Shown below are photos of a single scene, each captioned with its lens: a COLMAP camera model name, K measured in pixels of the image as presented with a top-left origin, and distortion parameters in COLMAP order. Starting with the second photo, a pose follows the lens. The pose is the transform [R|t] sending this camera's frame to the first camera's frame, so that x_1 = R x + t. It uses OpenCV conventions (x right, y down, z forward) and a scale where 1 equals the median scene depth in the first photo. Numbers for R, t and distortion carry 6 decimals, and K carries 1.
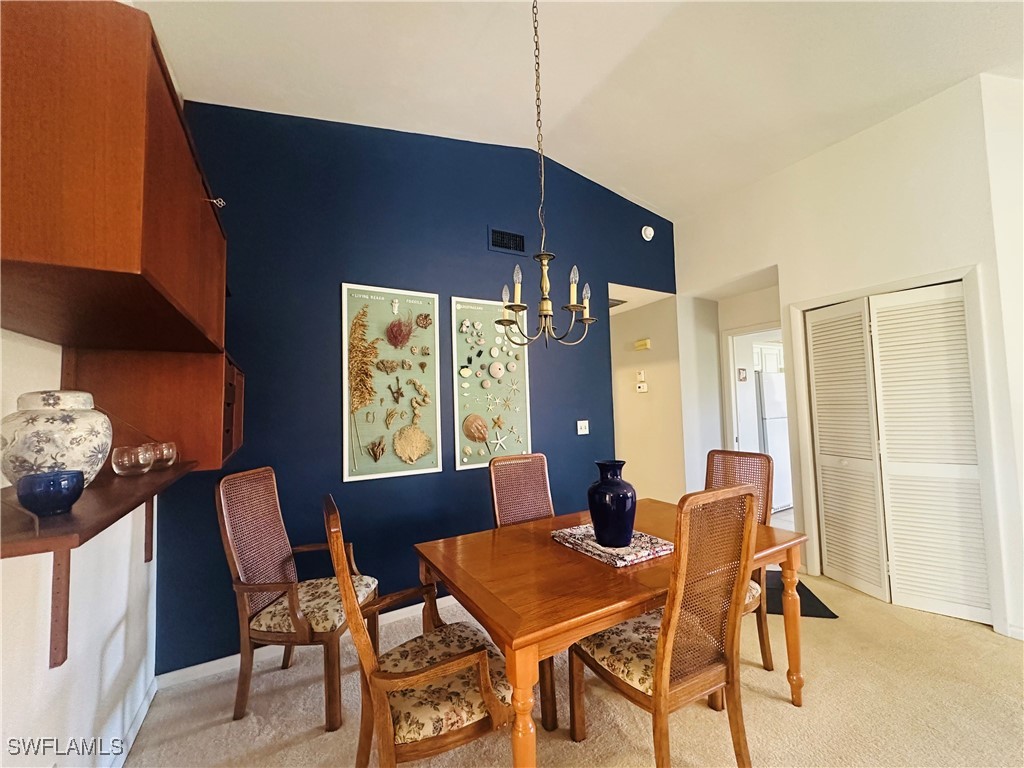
lens RADIAL K [[408.7, 0, 512.8], [0, 408.7, 384.4], [0, 0, 1]] dist [-0.004063, 0.000774]
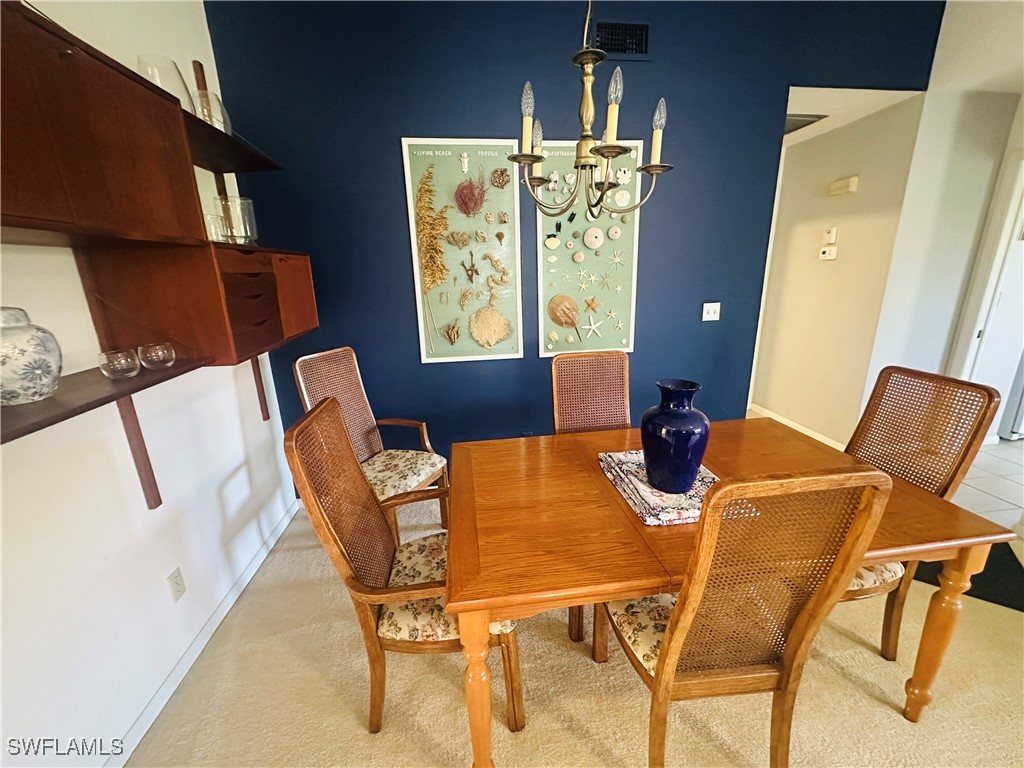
lens RADIAL K [[408.7, 0, 513.4], [0, 408.7, 383.8], [0, 0, 1]] dist [-0.004063, 0.000774]
pose [[0.925477, 0.104996, -0.363962, 0.162213], [0.021236, 0.944927, 0.326592, -0.036273], [0.378209, -0.309982, 0.872278, 0.184377]]
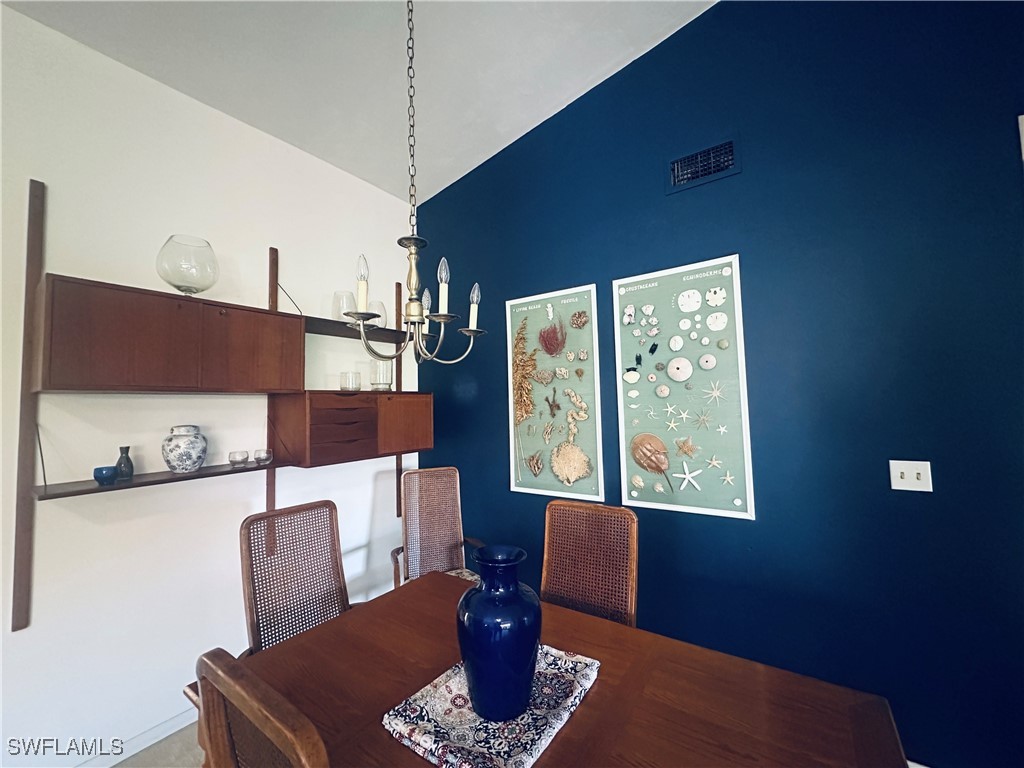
lens RADIAL K [[408.7, 0, 514.2], [0, 408.7, 384.4], [0, 0, 1]] dist [-0.004063, 0.000774]
pose [[0.429169, -0.031203, -0.902685, 0.534252], [0.060633, 0.998144, -0.005676, -0.028063], [0.901187, -0.052297, 0.430264, 0.552204]]
